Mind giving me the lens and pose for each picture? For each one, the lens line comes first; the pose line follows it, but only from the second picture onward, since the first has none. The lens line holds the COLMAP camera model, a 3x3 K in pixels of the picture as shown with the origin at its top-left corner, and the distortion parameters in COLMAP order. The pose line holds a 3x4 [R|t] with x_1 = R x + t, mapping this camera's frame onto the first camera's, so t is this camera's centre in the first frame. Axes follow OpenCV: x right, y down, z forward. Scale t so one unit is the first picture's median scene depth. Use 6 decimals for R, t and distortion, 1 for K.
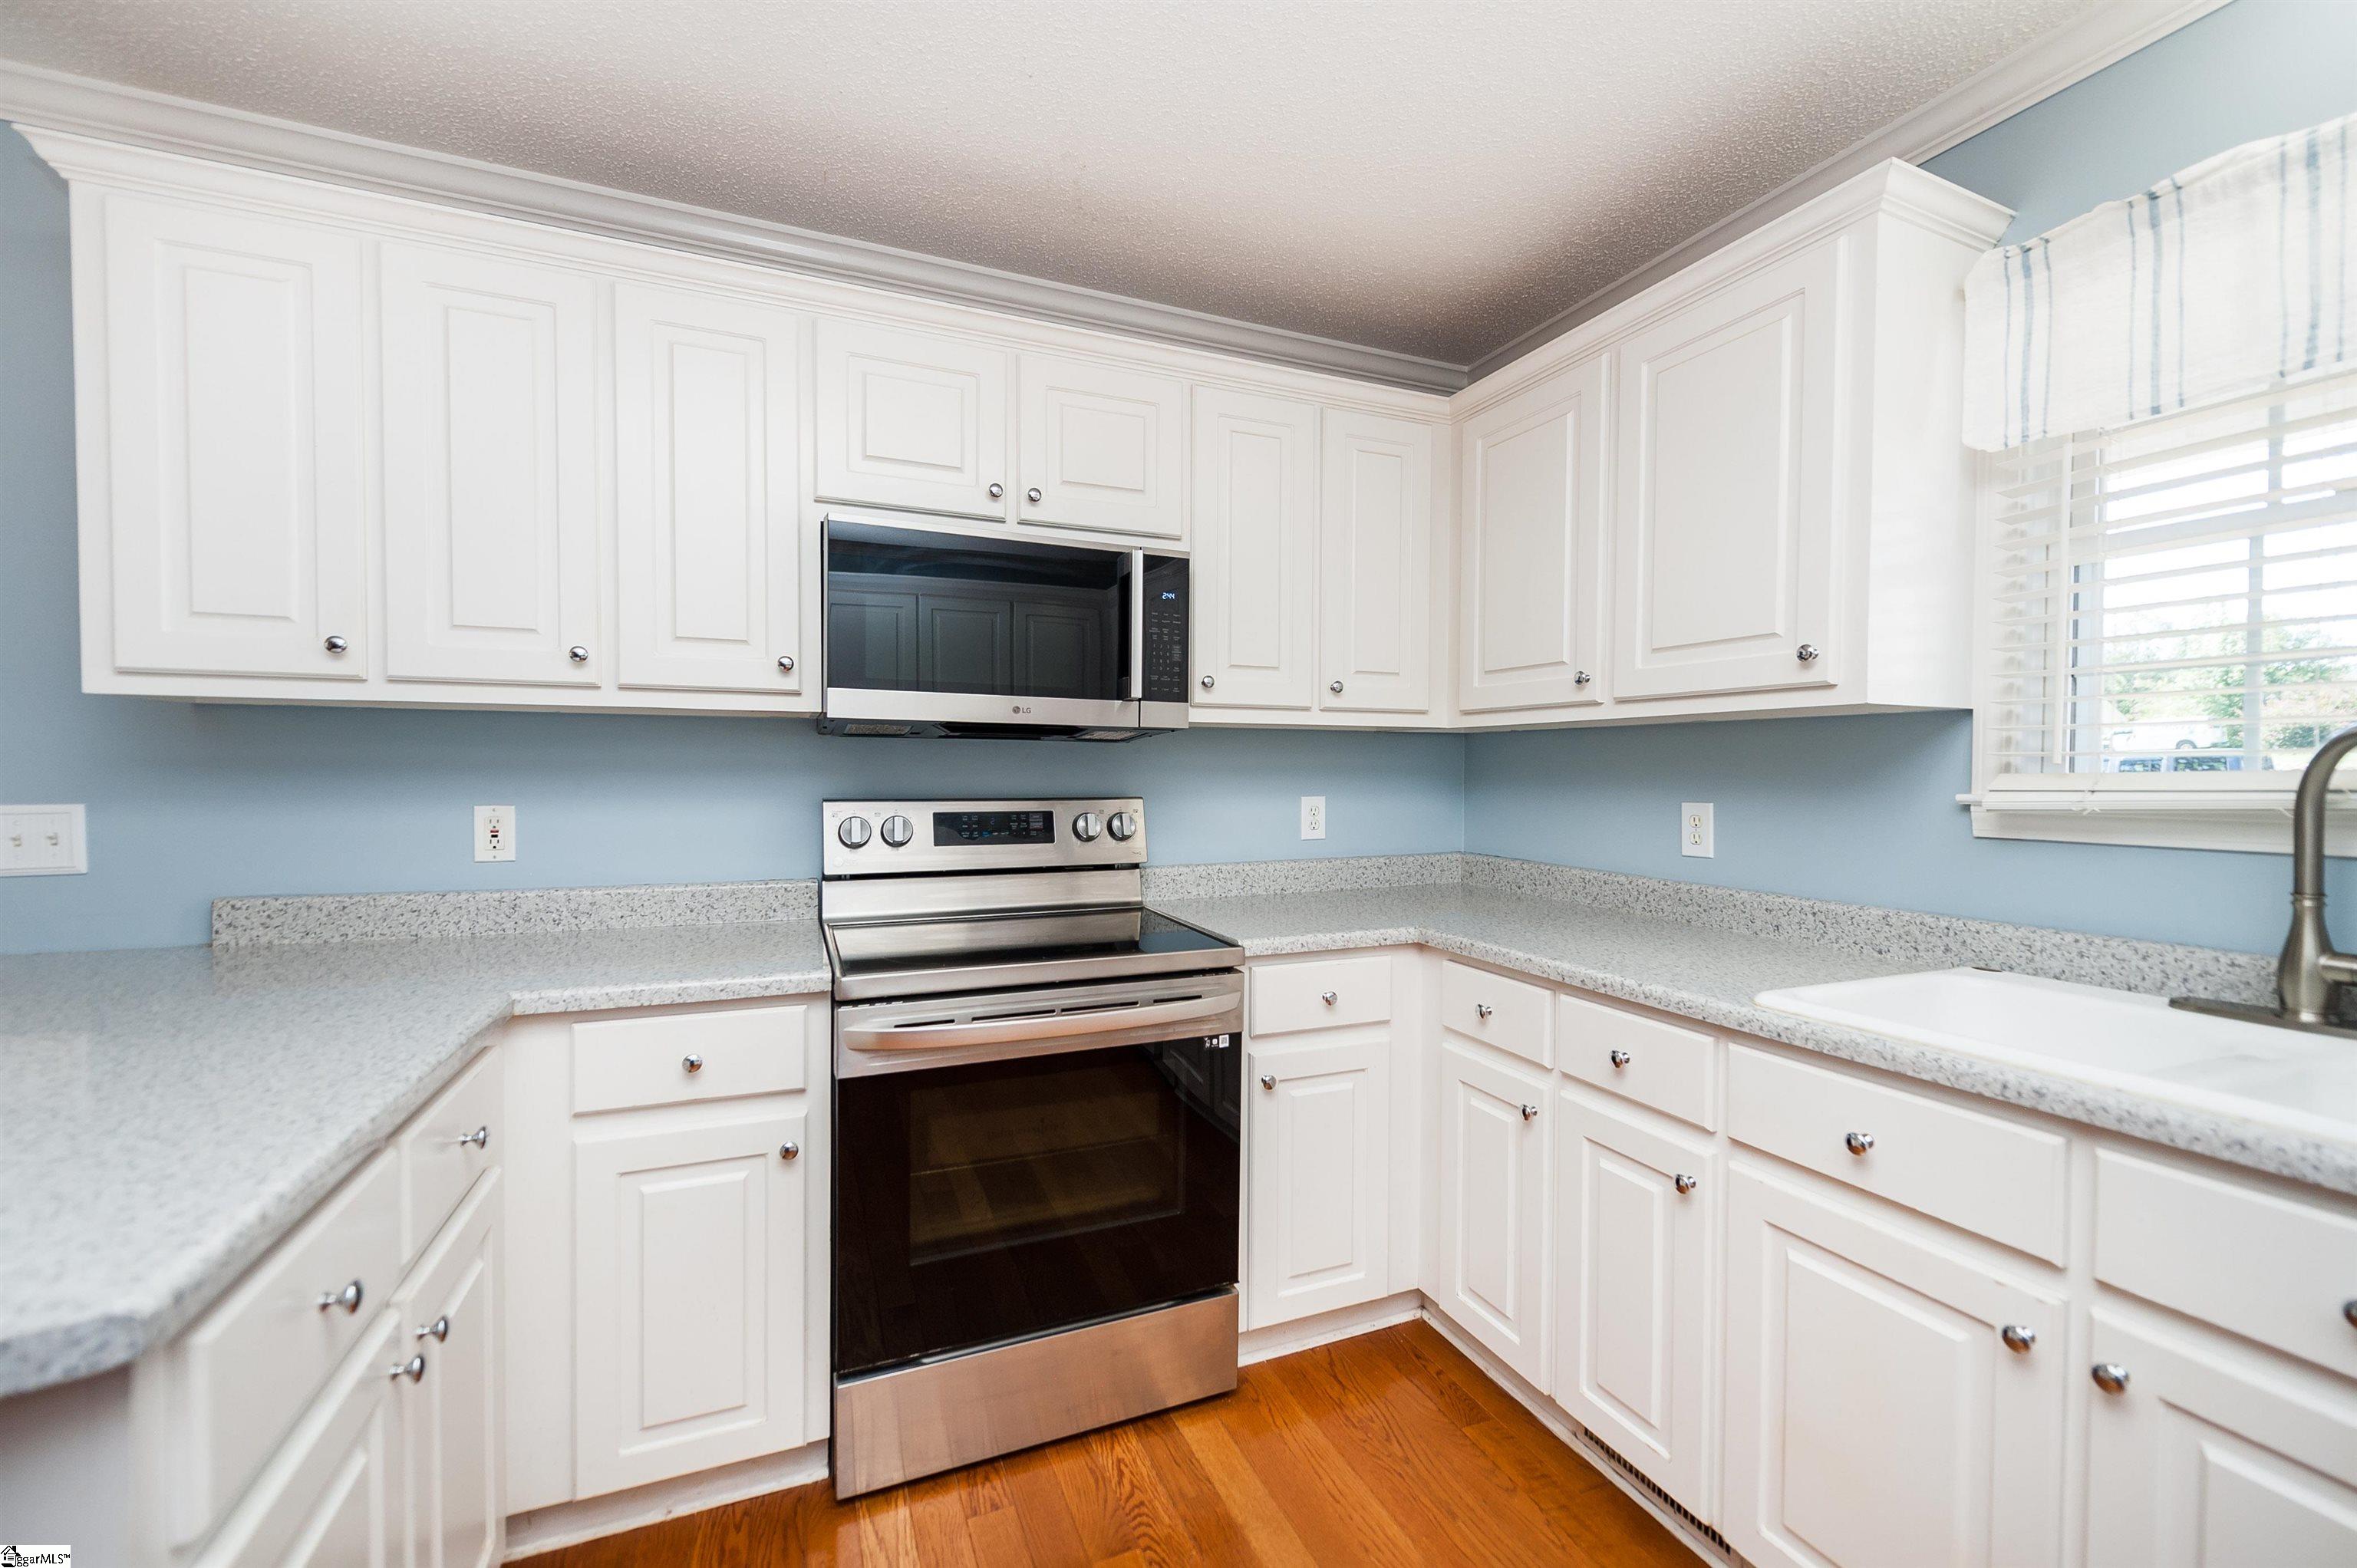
lens RADIAL K [[950.7, 0, 1178.8], [0, 950.7, 785.3], [0, 0, 1]] dist [0.004013, -0.002949]
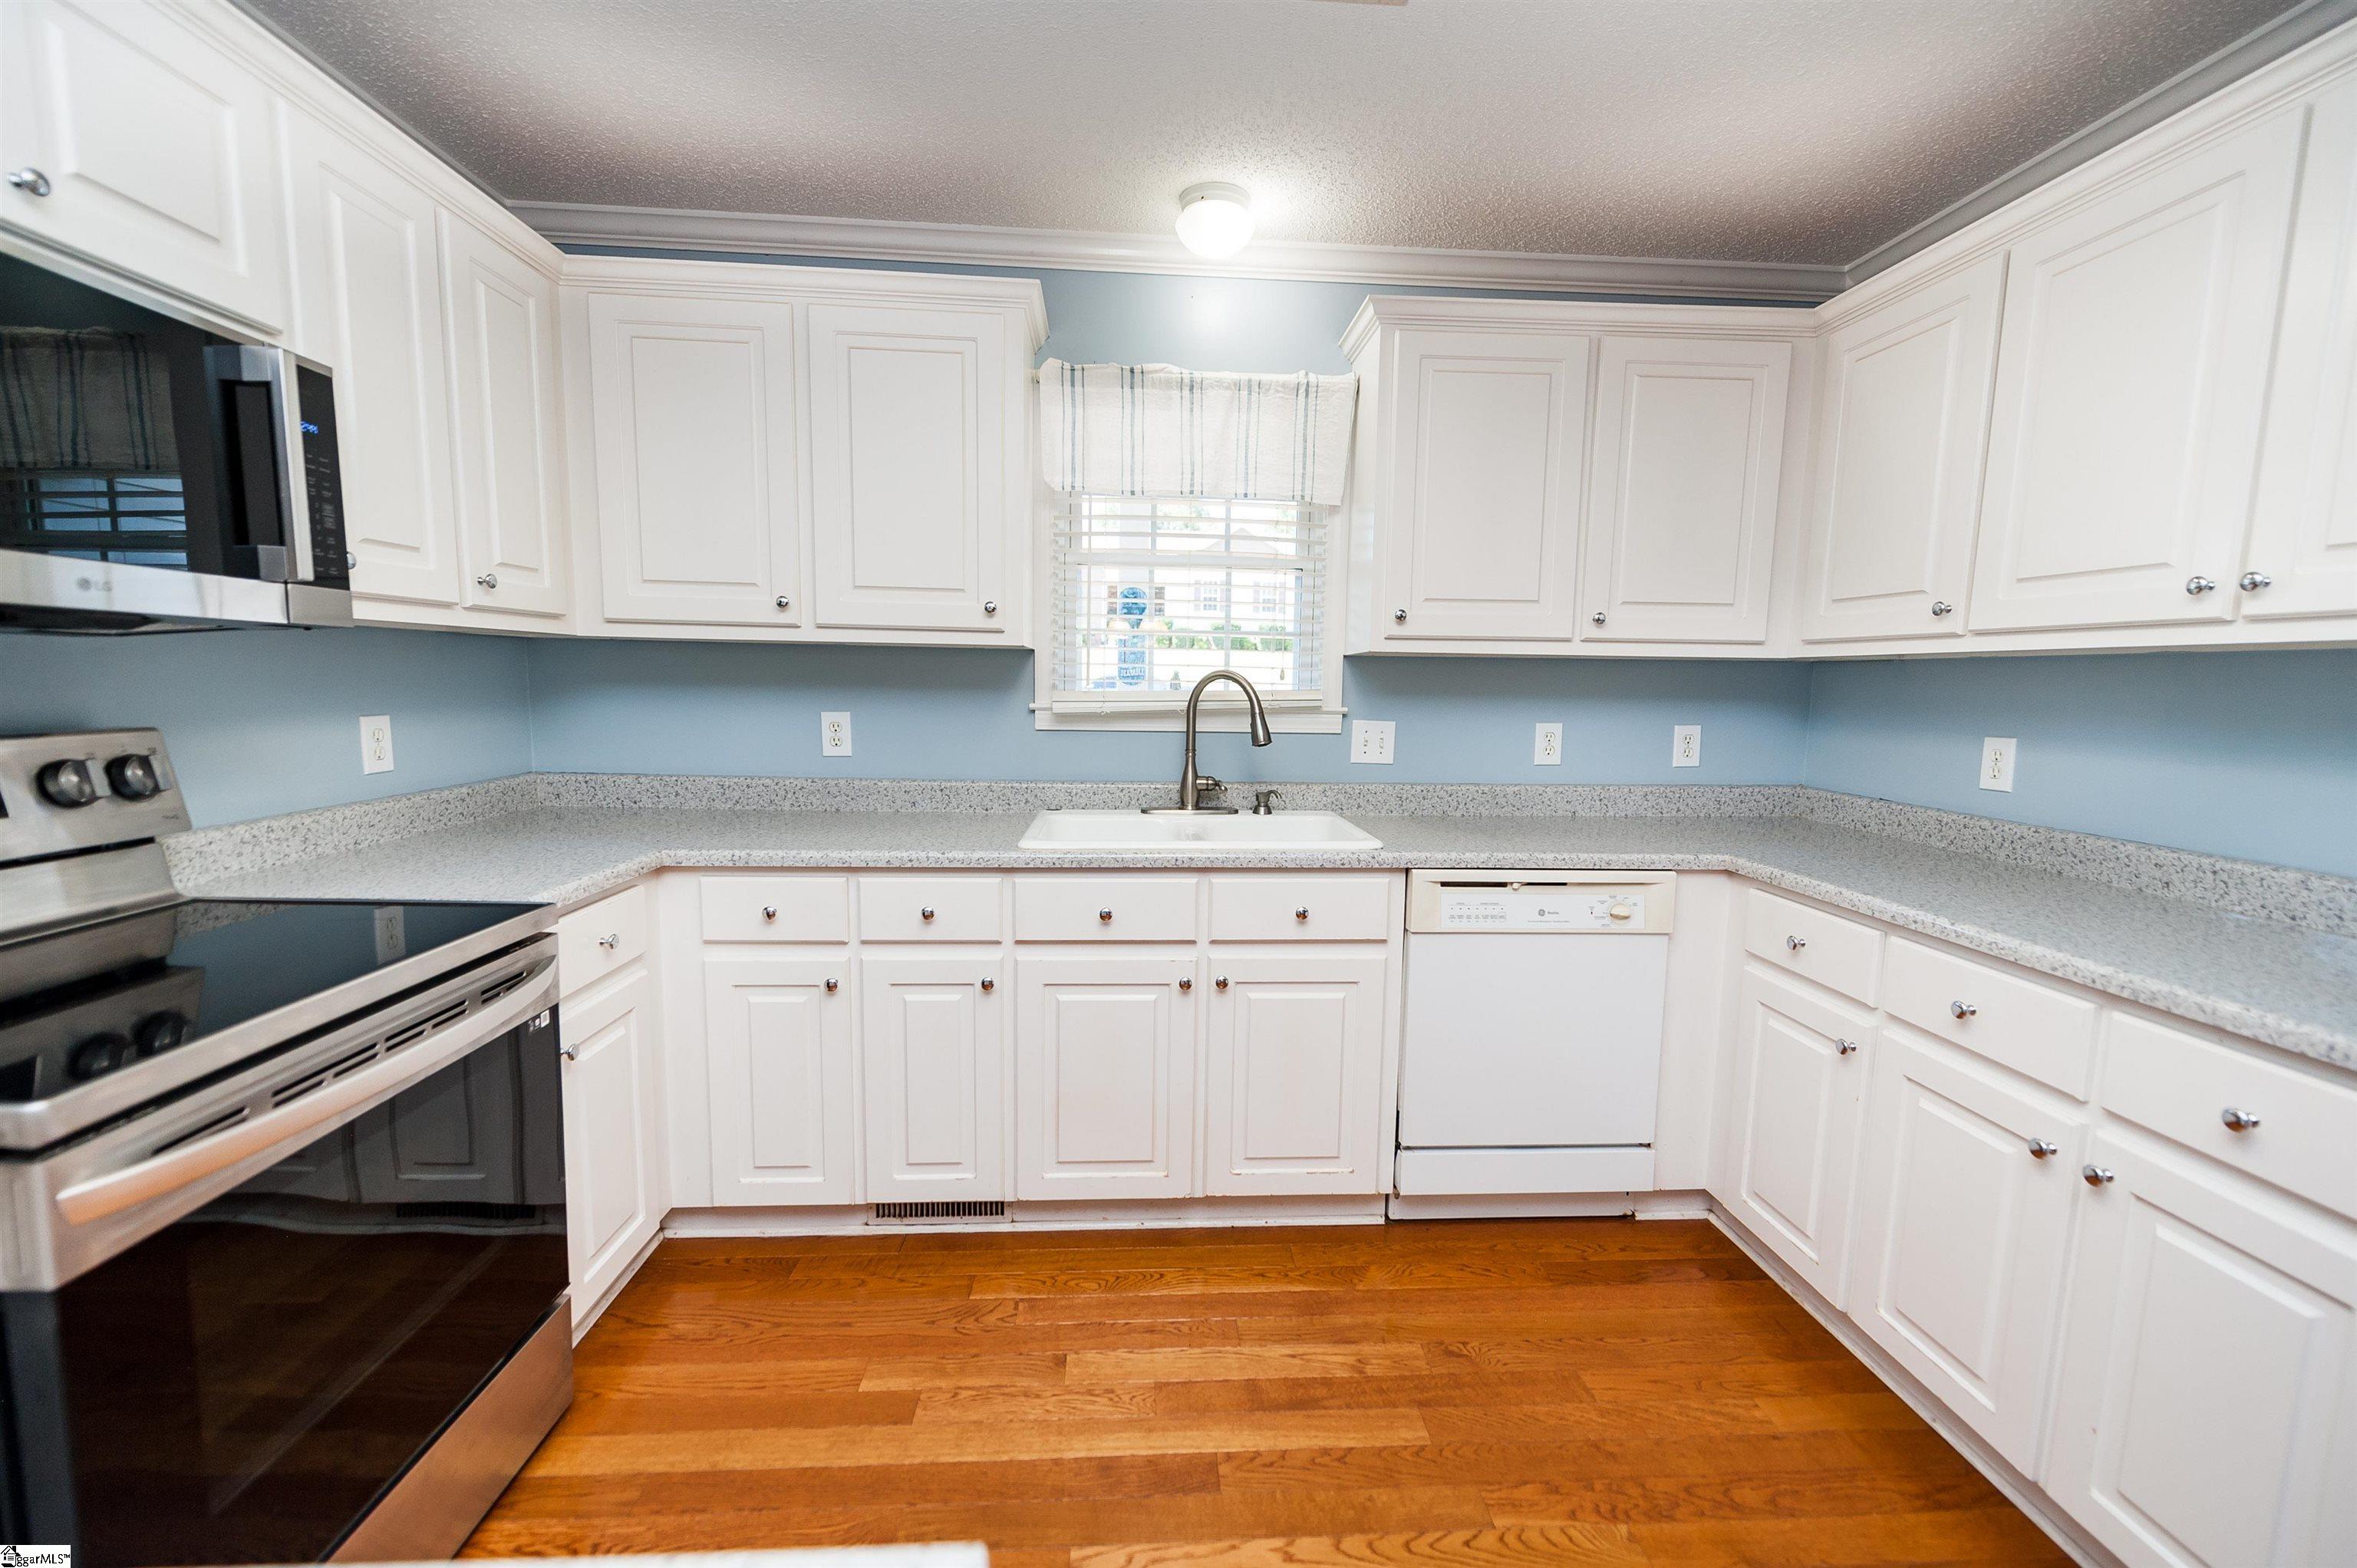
lens RADIAL K [[950.7, 0, 1180.3], [0, 950.7, 787.5], [0, 0, 1]] dist [0.004013, -0.002949]
pose [[0.333061, -0.103822, 0.937172, -0.596836], [-0.001033, 0.993879, 0.110471, -0.026867], [-0.942905, -0.037761, 0.330915, 0.237447]]
